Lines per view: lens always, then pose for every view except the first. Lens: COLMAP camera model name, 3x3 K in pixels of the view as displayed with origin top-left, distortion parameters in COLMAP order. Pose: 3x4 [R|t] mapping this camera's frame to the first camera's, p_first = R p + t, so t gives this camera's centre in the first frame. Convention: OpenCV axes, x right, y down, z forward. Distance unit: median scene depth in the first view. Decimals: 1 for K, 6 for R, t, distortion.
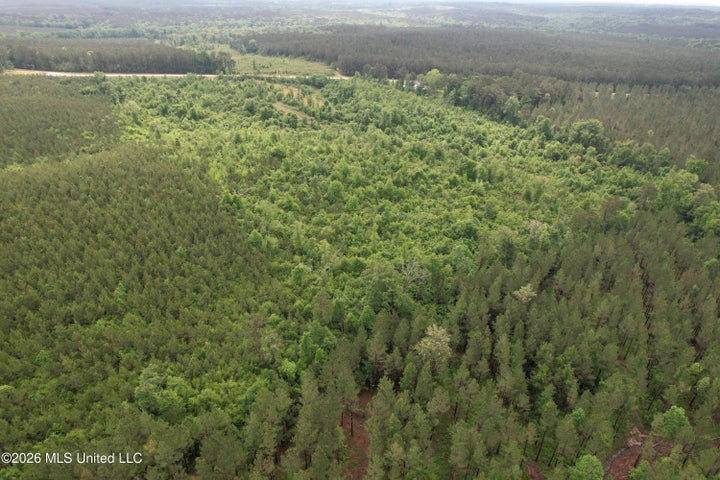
lens RADIAL K [[460.6, 0, 360.0], [0, 460.6, 240.0], [0, 0, 1]] dist [-0.078481, 0.072543]
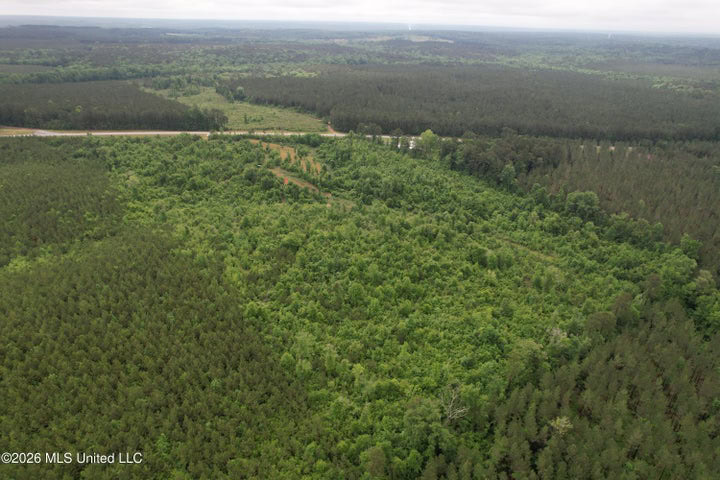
lens RADIAL K [[460.6, 0, 360.0], [0, 460.6, 240.0], [0, 0, 1]] dist [-0.078481, 0.072543]
pose [[0.998585, -0.017309, 0.050286, -0.068281], [0.019499, 0.998868, -0.043395, -0.130937], [-0.049478, 0.044314, 0.997792, -0.009060]]
